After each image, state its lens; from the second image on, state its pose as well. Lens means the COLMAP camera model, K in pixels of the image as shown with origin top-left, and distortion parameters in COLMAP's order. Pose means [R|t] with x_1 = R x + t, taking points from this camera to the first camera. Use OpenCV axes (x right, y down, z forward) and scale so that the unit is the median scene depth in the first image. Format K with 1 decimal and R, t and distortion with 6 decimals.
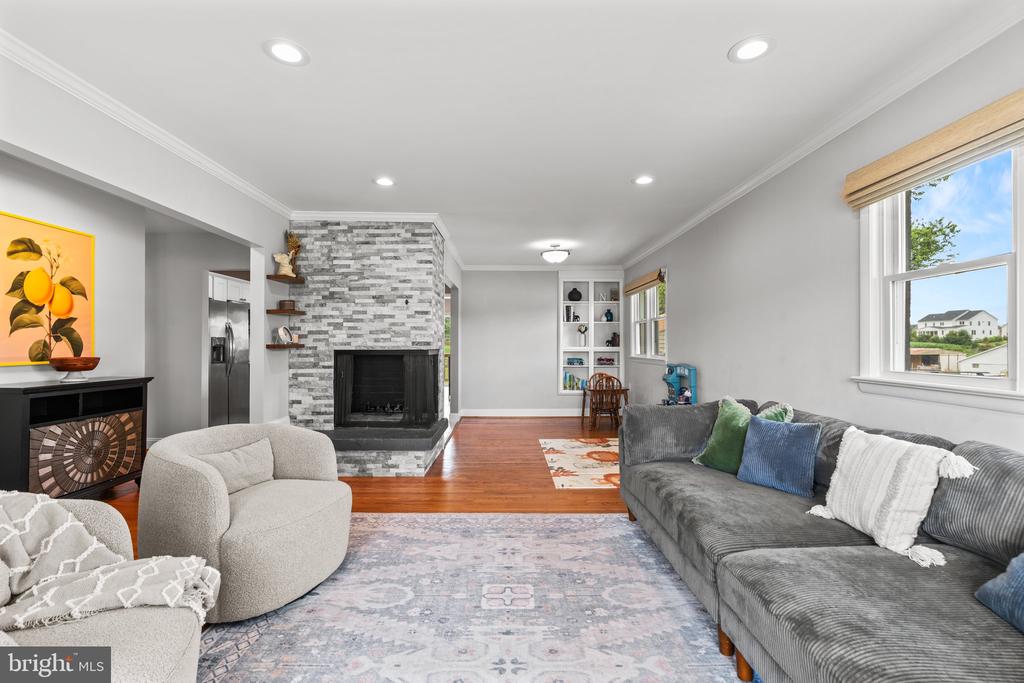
lens RADIAL K [[464.8, 0, 511.3], [0, 464.8, 339.8], [0, 0, 1]] dist [-0.009837, 0.002854]
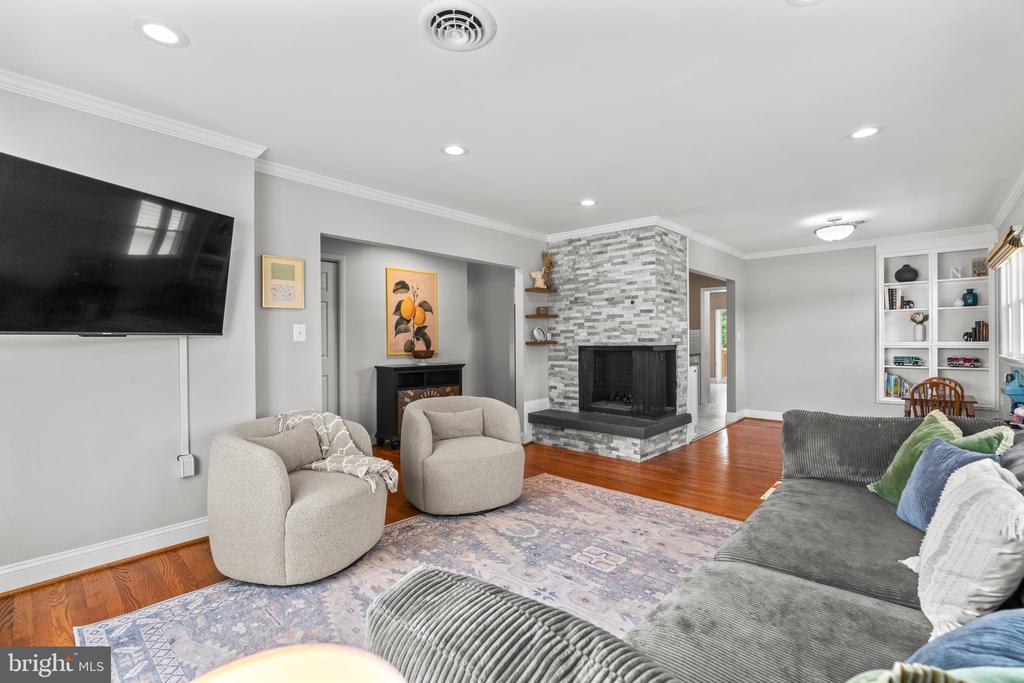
lens RADIAL K [[464.8, 0, 507.7], [0, 464.8, 342.0], [0, 0, 1]] dist [-0.009837, 0.002854]
pose [[0.729557, -0.003237, -0.683913, 0.305390], [0.014254, 0.999844, 0.010473, -0.003137], [0.683772, -0.017389, 0.729489, 0.001226]]
